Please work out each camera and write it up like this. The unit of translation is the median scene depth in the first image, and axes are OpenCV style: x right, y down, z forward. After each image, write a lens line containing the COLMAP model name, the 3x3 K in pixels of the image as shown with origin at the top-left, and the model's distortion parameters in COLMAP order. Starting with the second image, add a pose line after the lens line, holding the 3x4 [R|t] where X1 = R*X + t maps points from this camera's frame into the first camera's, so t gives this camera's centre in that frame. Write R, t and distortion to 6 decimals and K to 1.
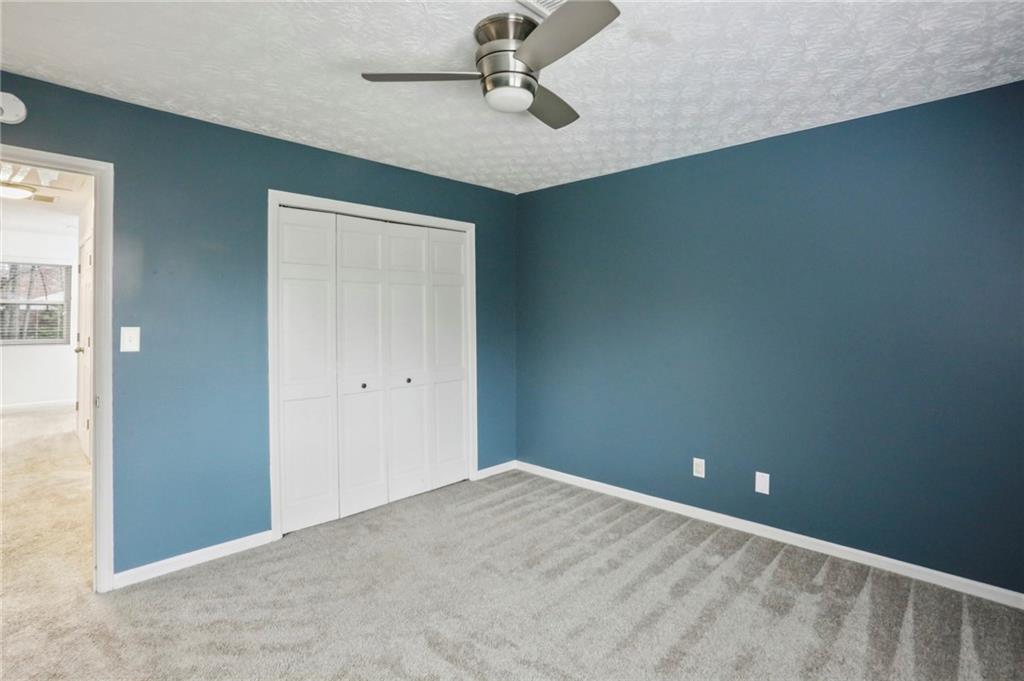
lens RADIAL K [[506.7, 0, 509.2], [0, 506.7, 334.5], [0, 0, 1]] dist [-0.029990, 0.007845]
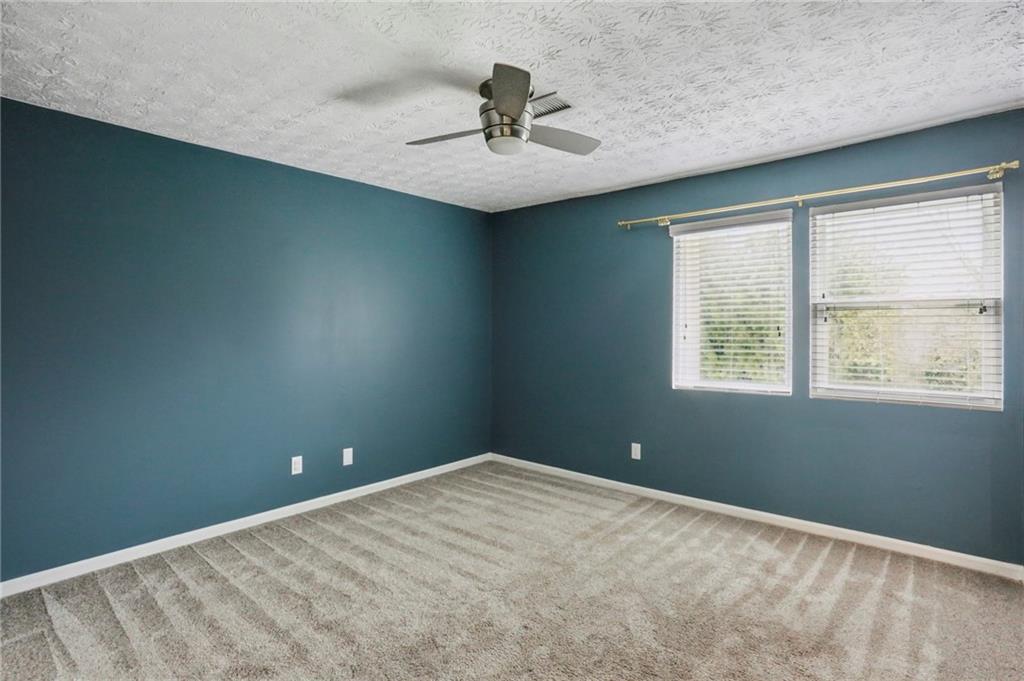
lens RADIAL K [[506.7, 0, 509.0], [0, 506.7, 336.5], [0, 0, 1]] dist [-0.029990, 0.007845]
pose [[-0.059361, -0.011339, 0.998172, -0.860010], [0.032057, 0.999398, 0.013259, -0.008311], [-0.997722, 0.032785, -0.058962, 0.738452]]
